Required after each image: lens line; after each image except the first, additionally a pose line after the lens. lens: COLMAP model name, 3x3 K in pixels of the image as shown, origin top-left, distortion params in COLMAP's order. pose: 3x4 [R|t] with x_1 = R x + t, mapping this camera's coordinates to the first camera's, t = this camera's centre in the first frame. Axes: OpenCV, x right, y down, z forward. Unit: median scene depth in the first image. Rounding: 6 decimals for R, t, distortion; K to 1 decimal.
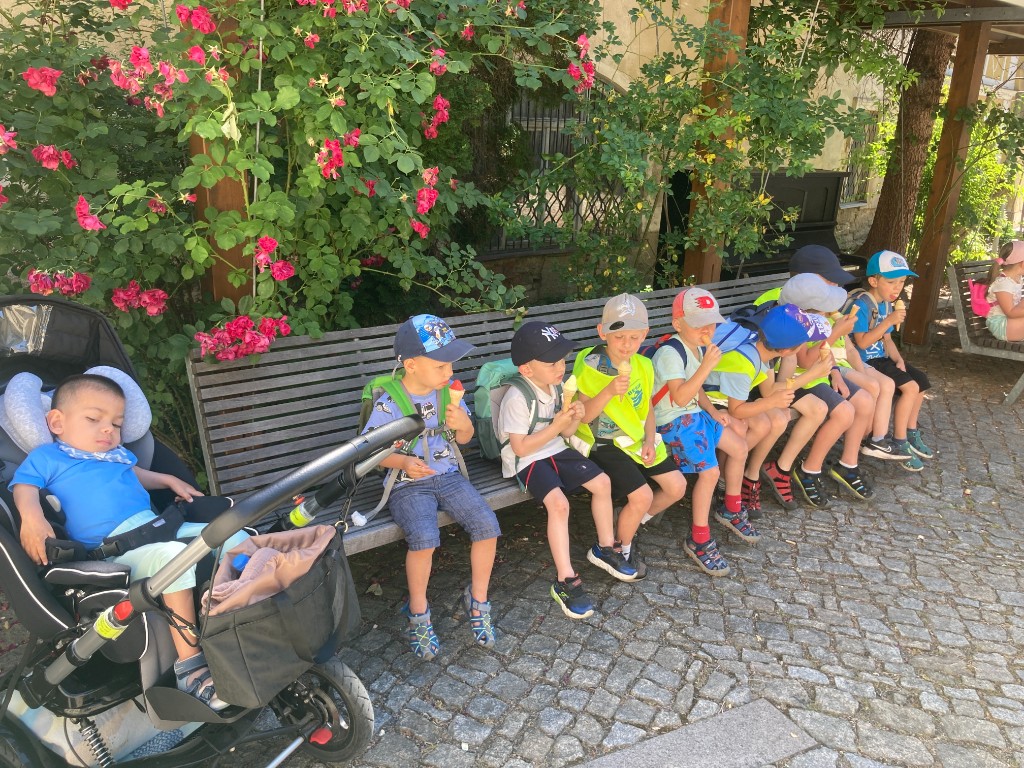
lens RADIAL K [[817.7, 0, 506.9], [0, 817.7, 380.6], [0, 0, 1]] dist [0.008111, -0.001952]
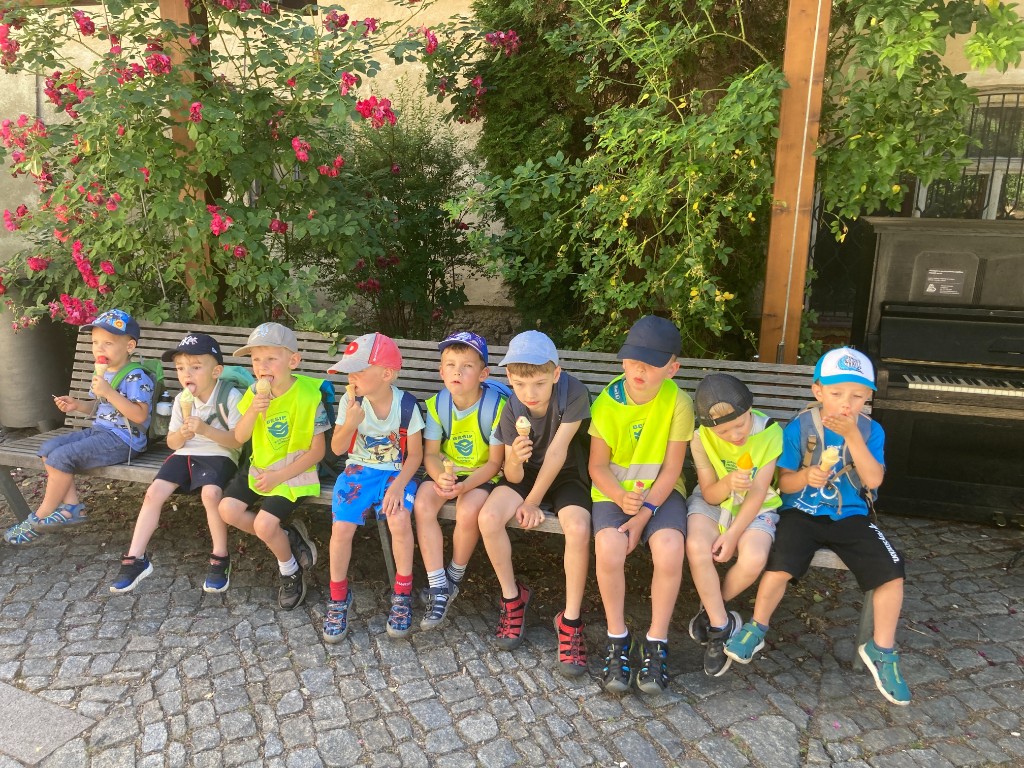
lens RADIAL K [[817.7, 0, 506.9], [0, 817.7, 380.6], [0, 0, 1]] dist [0.008111, -0.001952]
pose [[0.616005, 0.174359, -0.768204, 1.135157], [-0.224178, 0.973676, 0.041232, -0.143836], [0.755171, 0.146815, 0.638876, 0.590223]]
